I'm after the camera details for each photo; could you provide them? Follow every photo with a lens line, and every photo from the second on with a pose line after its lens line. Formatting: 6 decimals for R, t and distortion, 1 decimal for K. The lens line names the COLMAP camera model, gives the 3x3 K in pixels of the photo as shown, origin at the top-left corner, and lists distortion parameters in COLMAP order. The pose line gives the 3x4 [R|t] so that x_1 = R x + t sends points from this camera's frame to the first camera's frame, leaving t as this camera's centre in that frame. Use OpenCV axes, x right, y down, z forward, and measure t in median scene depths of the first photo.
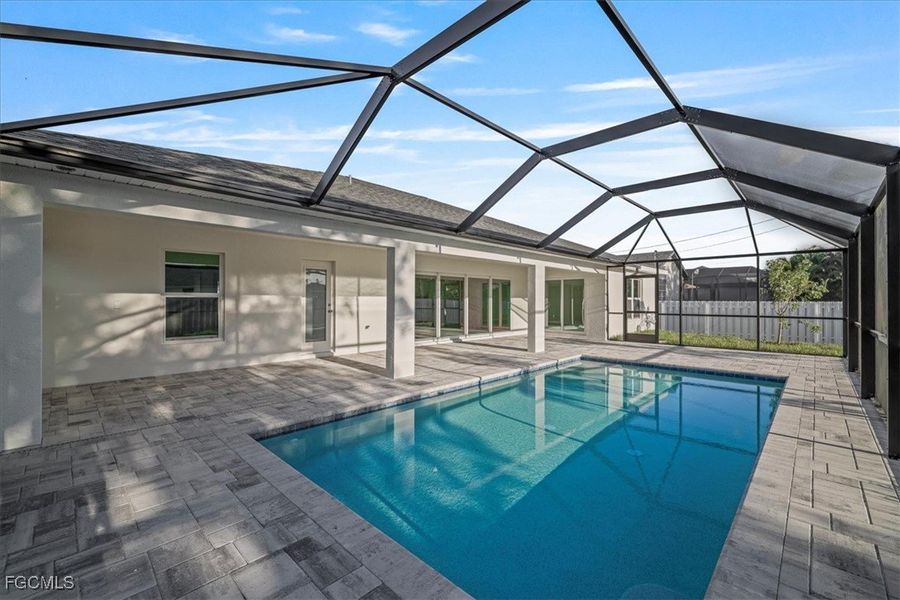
lens RADIAL K [[379.4, 0, 447.2], [0, 379.4, 300.4], [0, 0, 1]] dist [0.002455, -0.001255]
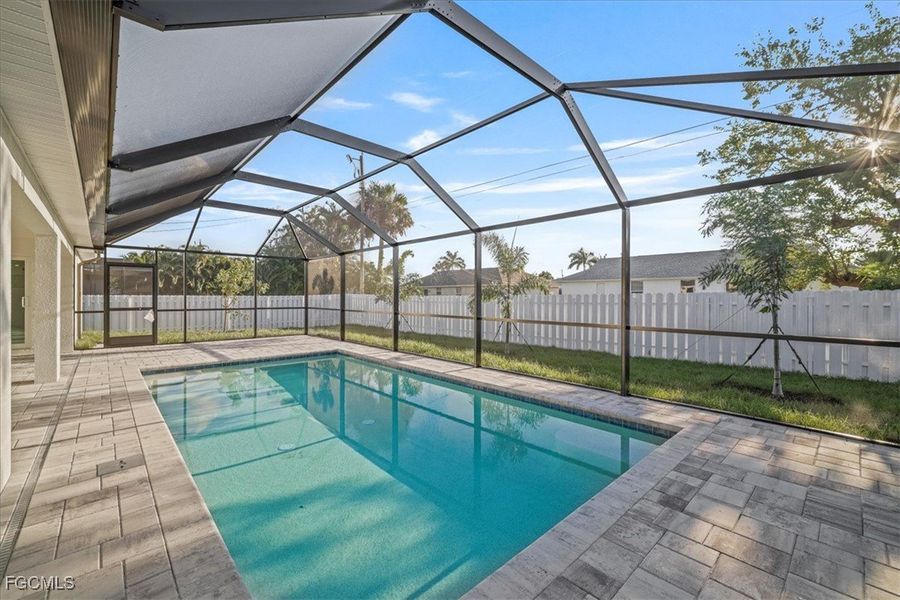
lens RADIAL K [[379.4, 0, 451.2], [0, 379.4, 299.2], [0, 0, 1]] dist [0.002455, -0.001255]
pose [[0.037674, -0.009563, 0.999244, -0.411858], [-0.004080, 0.999944, 0.009724, -0.000961], [-0.999282, -0.004443, 0.037632, 0.425345]]
